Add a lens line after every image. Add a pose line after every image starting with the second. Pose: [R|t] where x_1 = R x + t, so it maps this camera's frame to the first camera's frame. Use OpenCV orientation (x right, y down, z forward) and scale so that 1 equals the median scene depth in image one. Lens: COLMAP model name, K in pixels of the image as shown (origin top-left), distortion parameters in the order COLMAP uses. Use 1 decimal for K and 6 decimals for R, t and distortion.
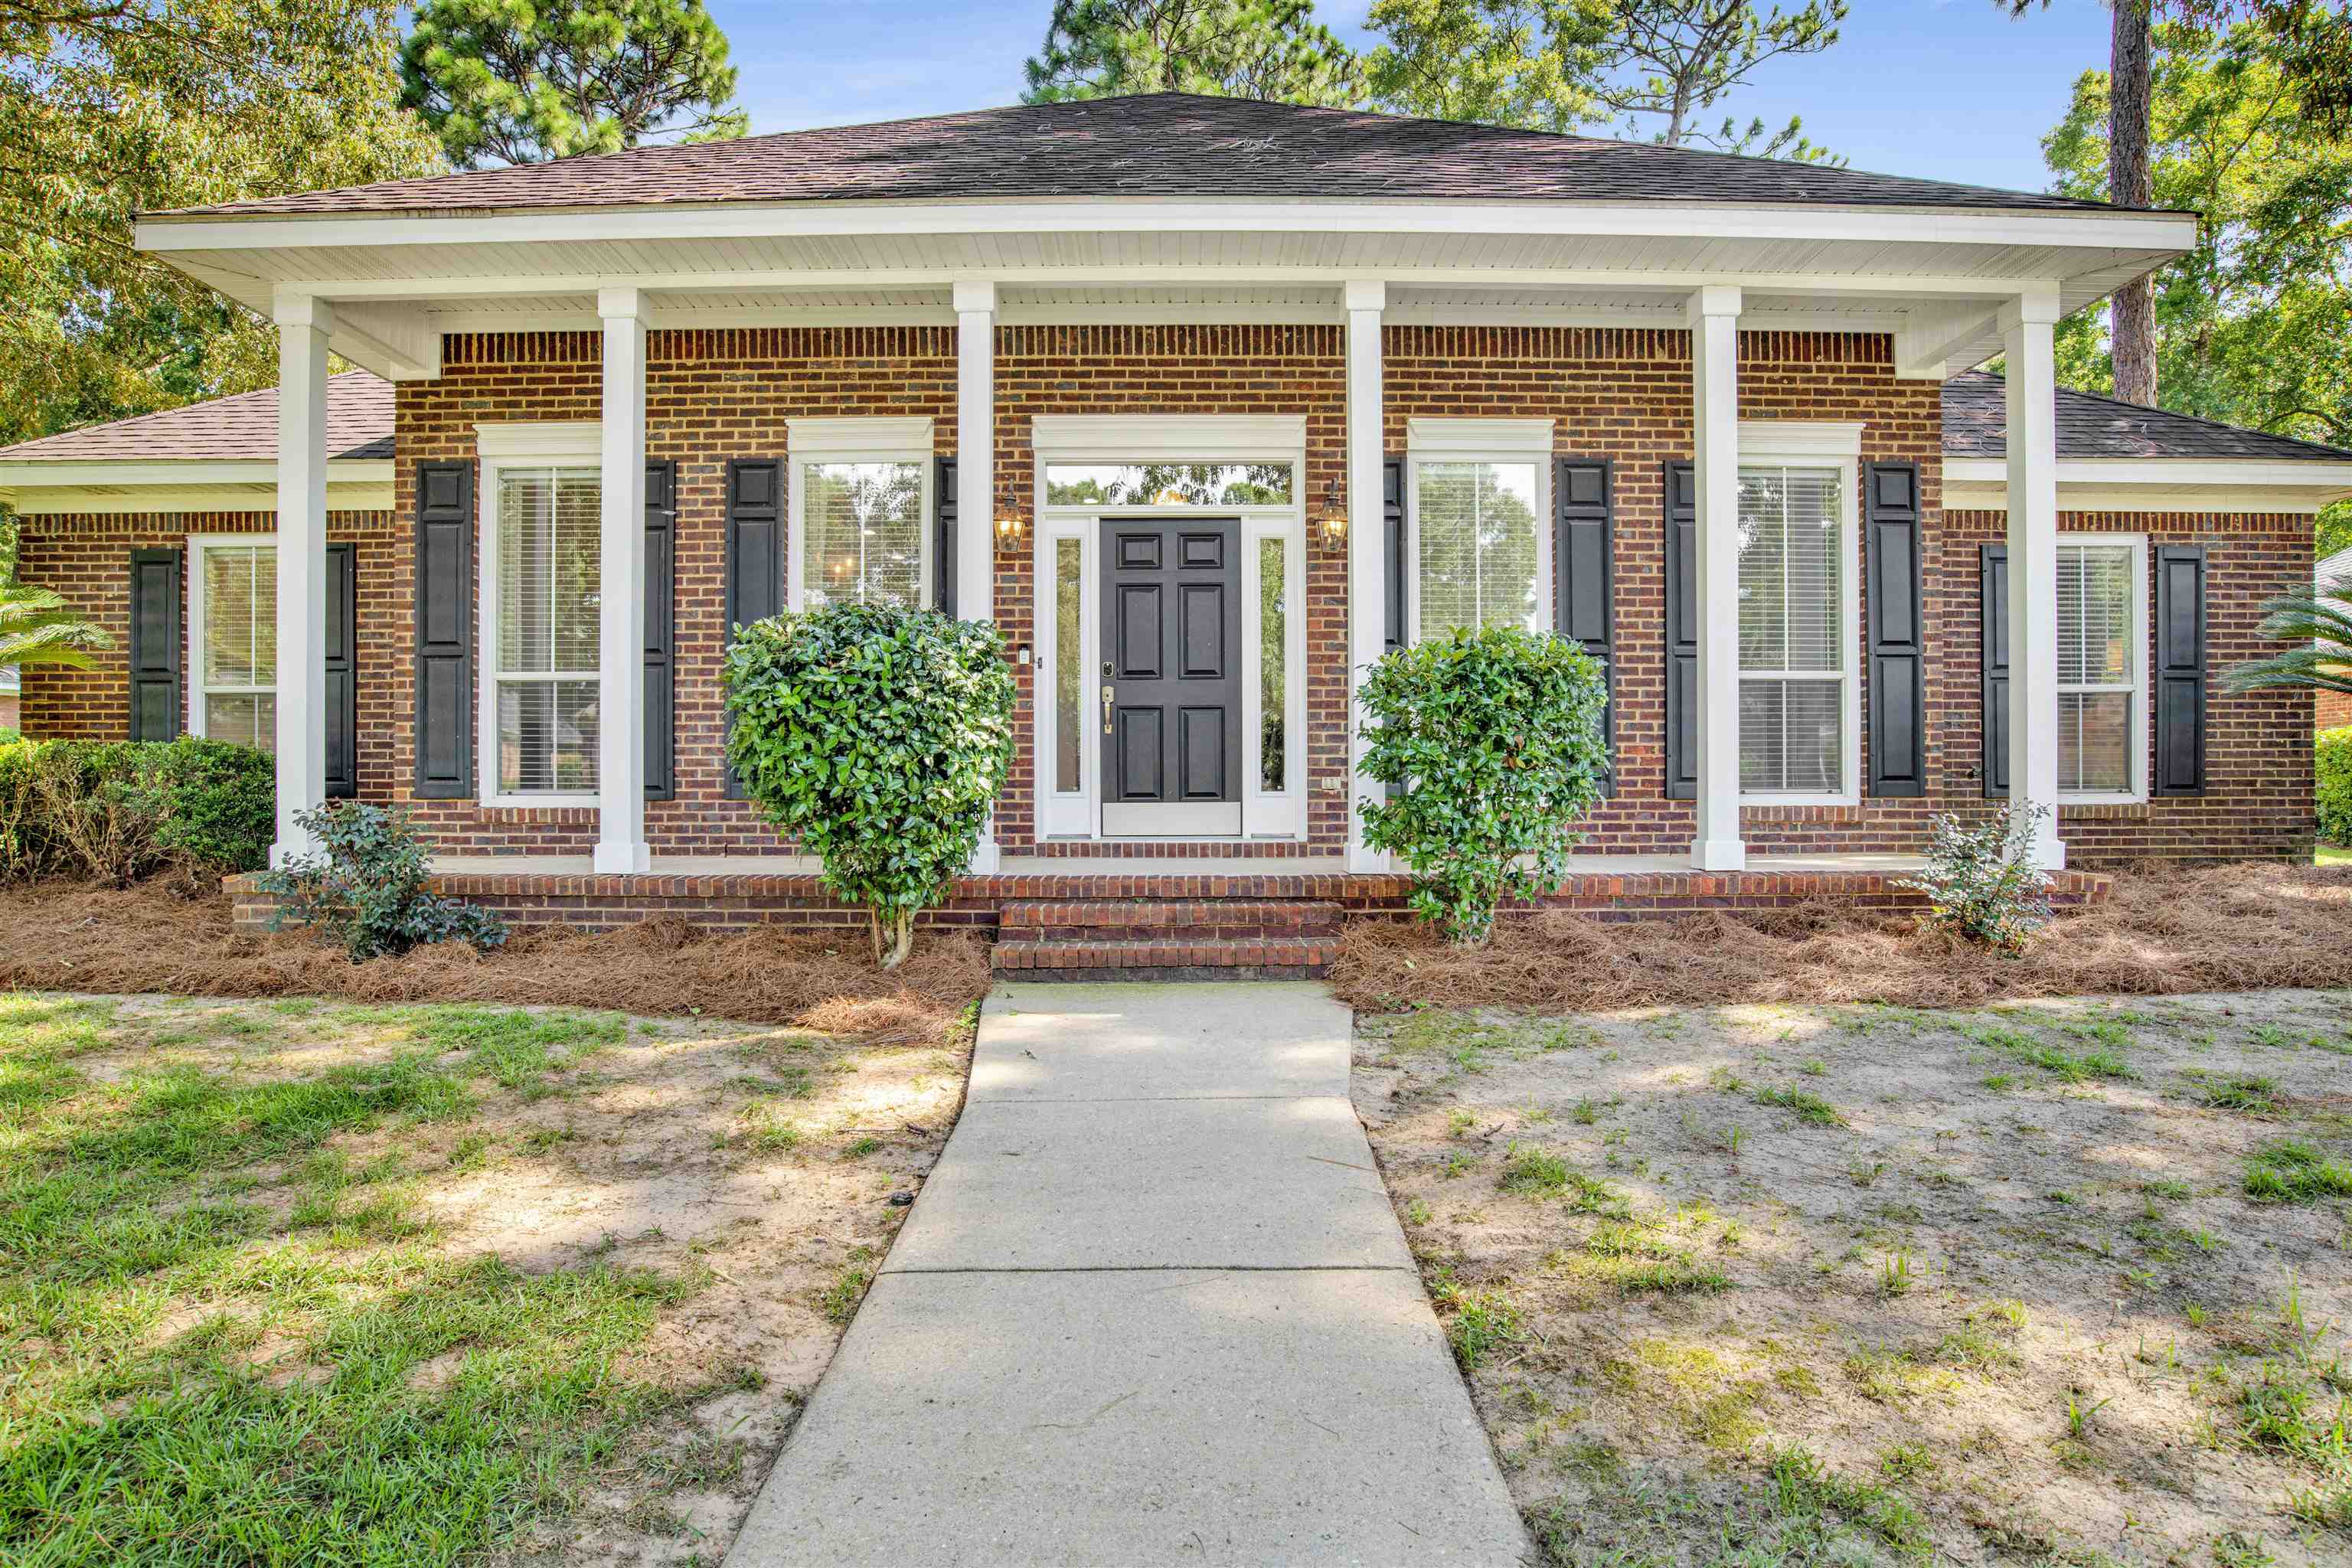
lens RADIAL K [[1301.4, 0, 1176.0], [0, 1301.4, 784.0], [0, 0, 1]] dist [-0.041553, 0.001018]
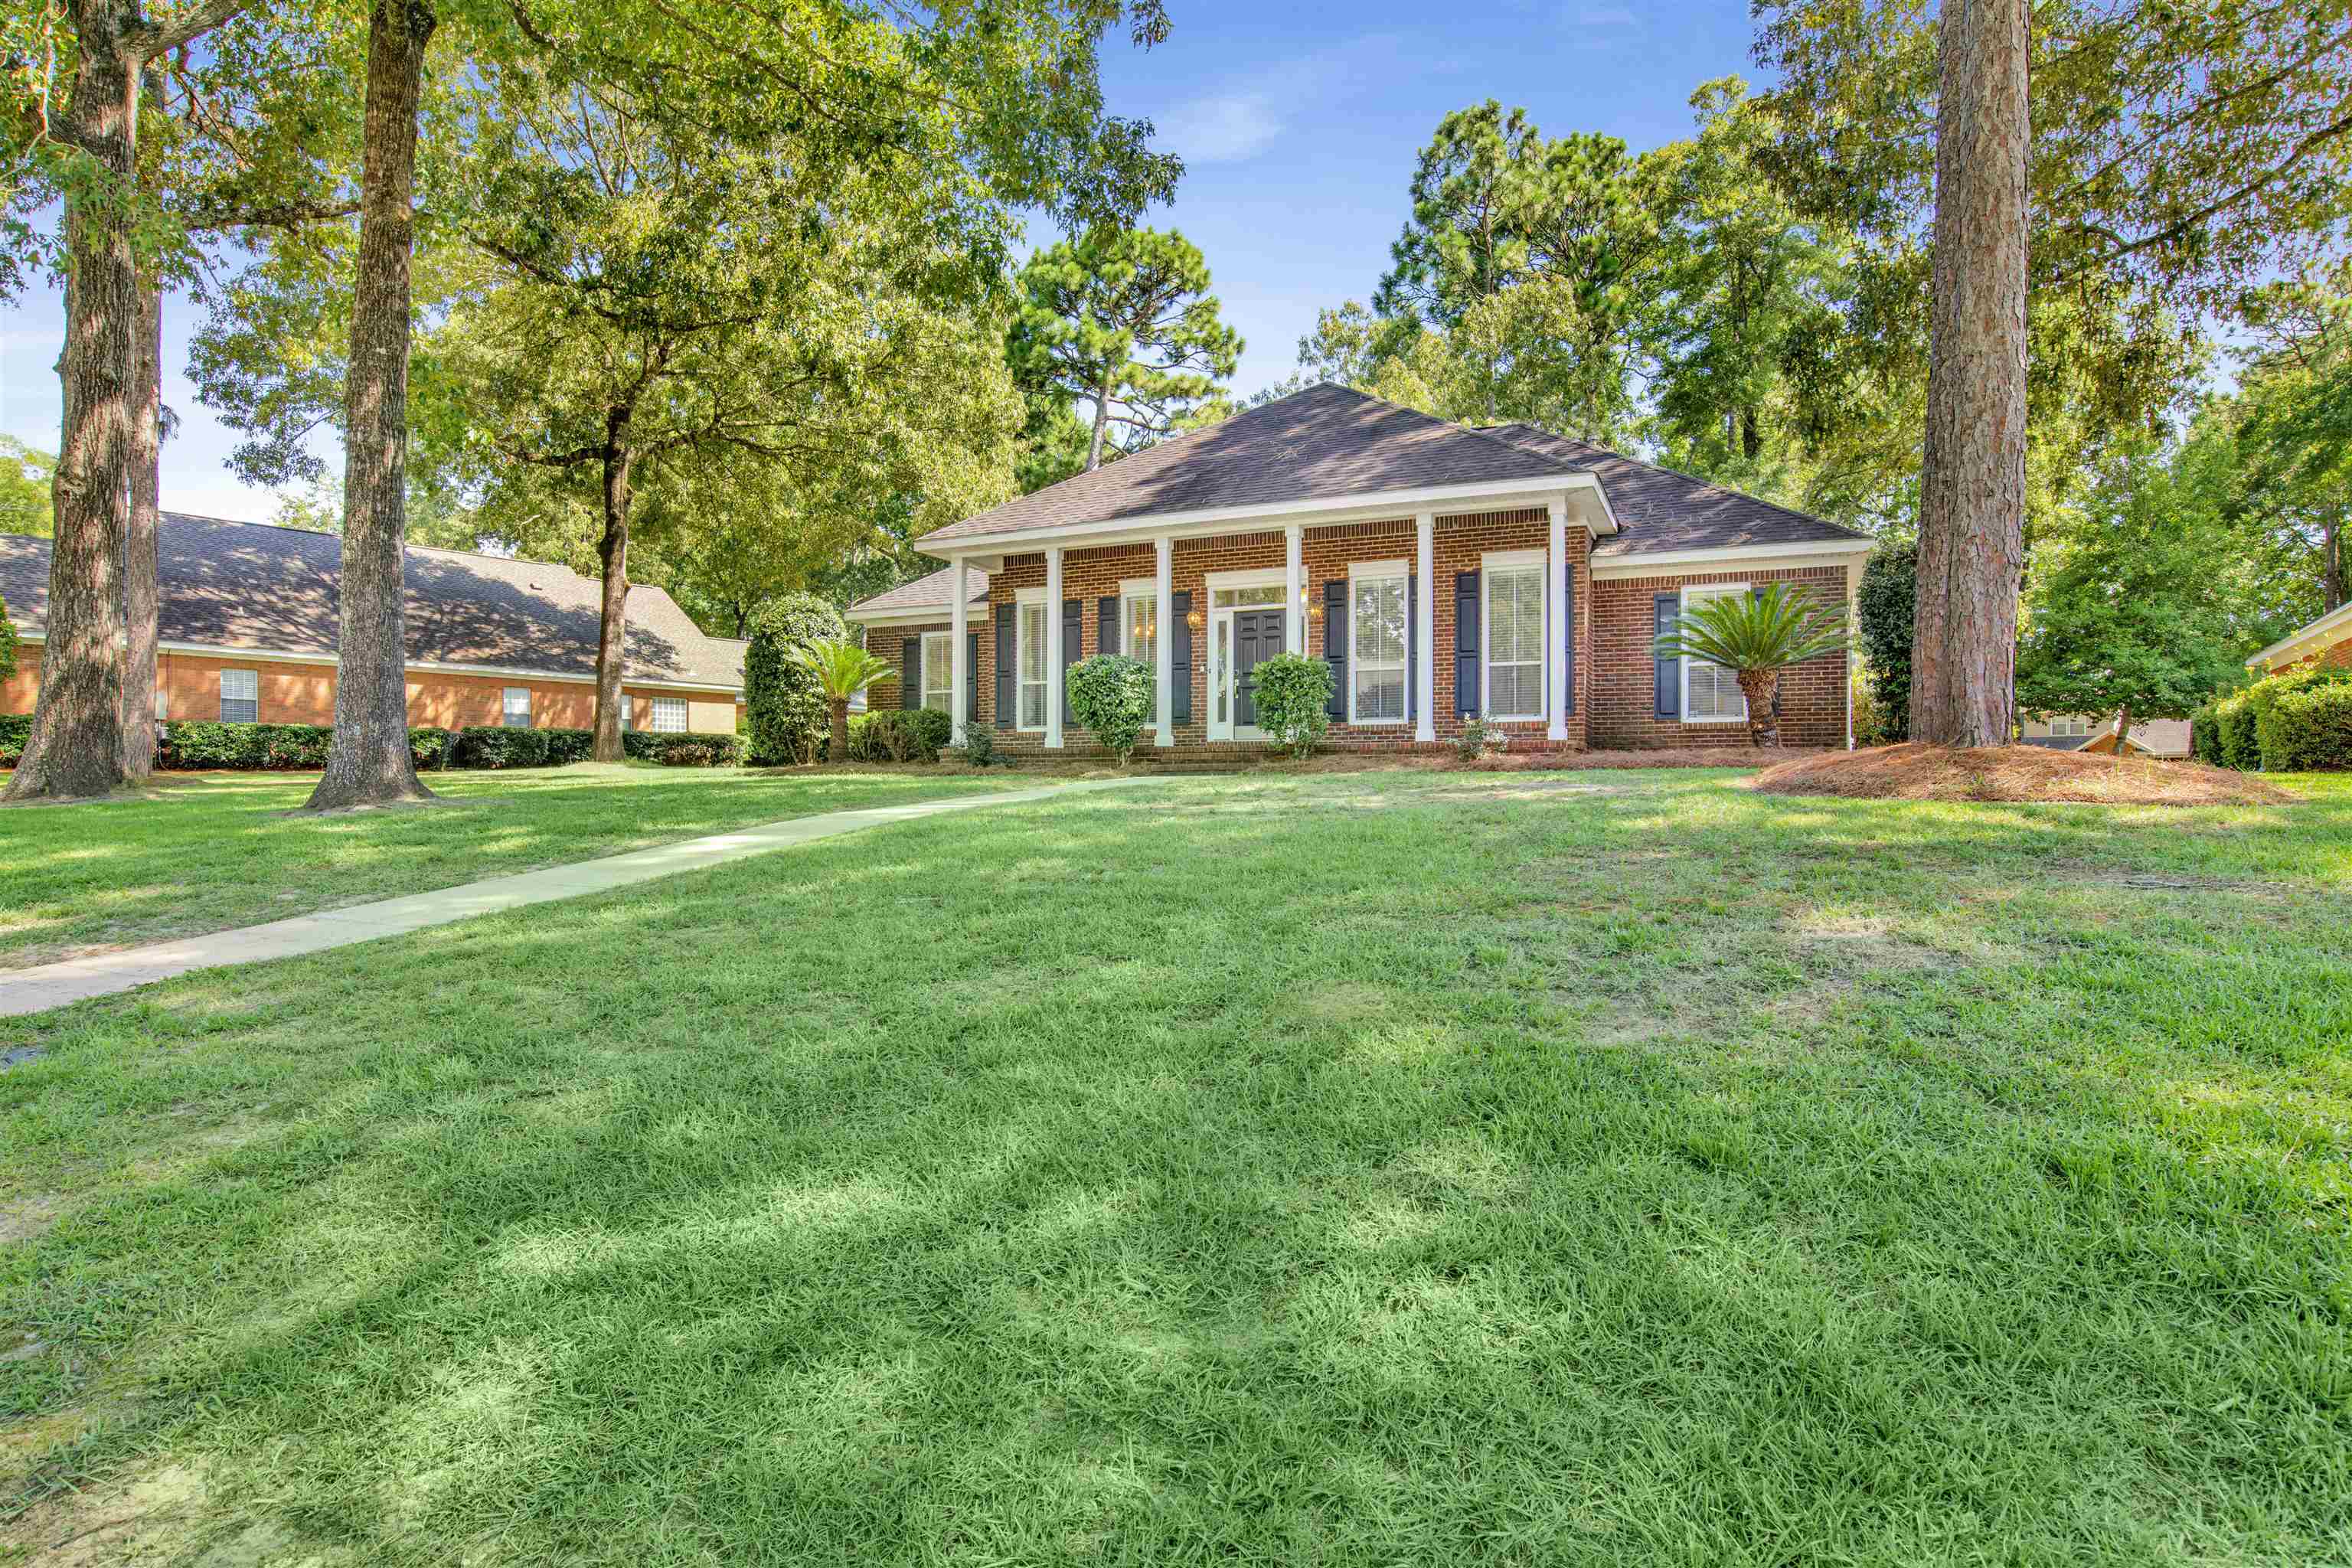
lens RADIAL K [[1223.4, 0, 1173.0], [0, 1223.4, 807.0], [0, 0, 1]] dist [-0.042576, 0.000328]
pose [[0.909790, 0.007687, -0.414997, 0.823875], [-0.000833, 0.999860, 0.016695, 0.132971], [0.415067, -0.014844, 0.909670, -1.201195]]
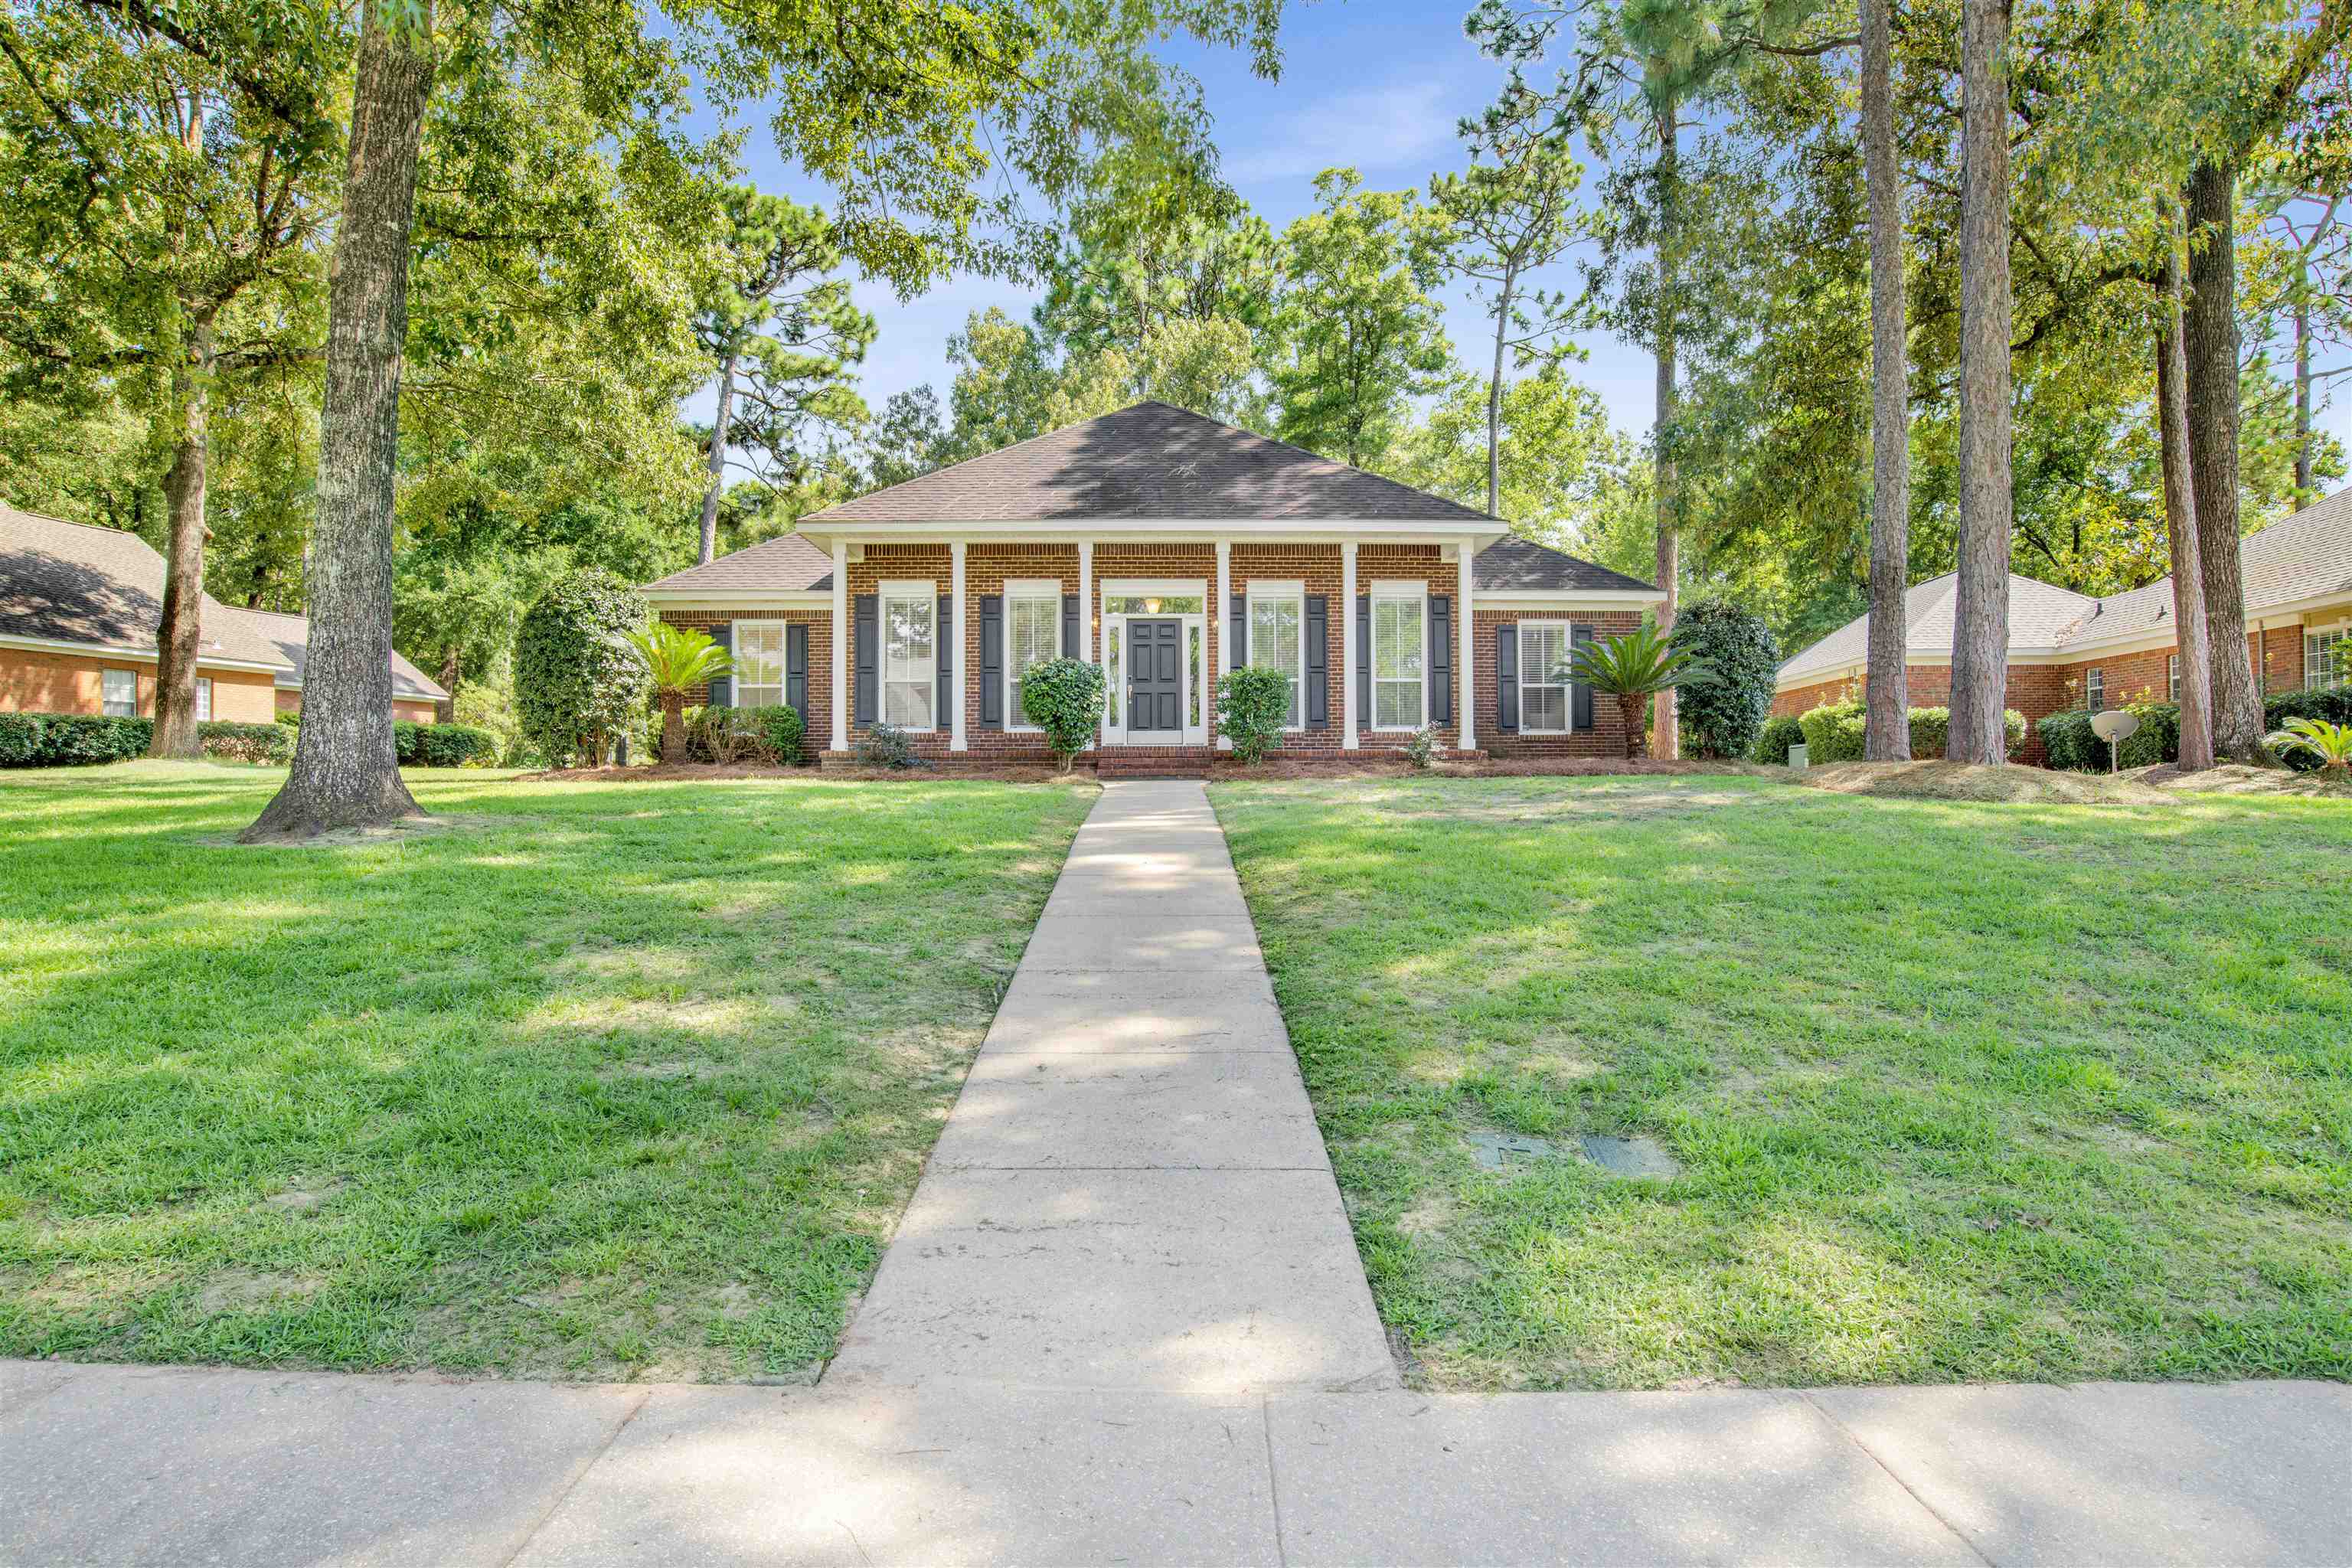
lens RADIAL K [[1218.5, 0, 1176.0], [0, 1218.5, 784.0], [0, 0, 1]] dist [-0.052560, 0.017819]
pose [[0.999812, -0.001658, 0.019341, -0.008990], [0.001634, 0.999998, 0.001221, 0.116398], [-0.019343, -0.001190, 0.999812, -1.389402]]
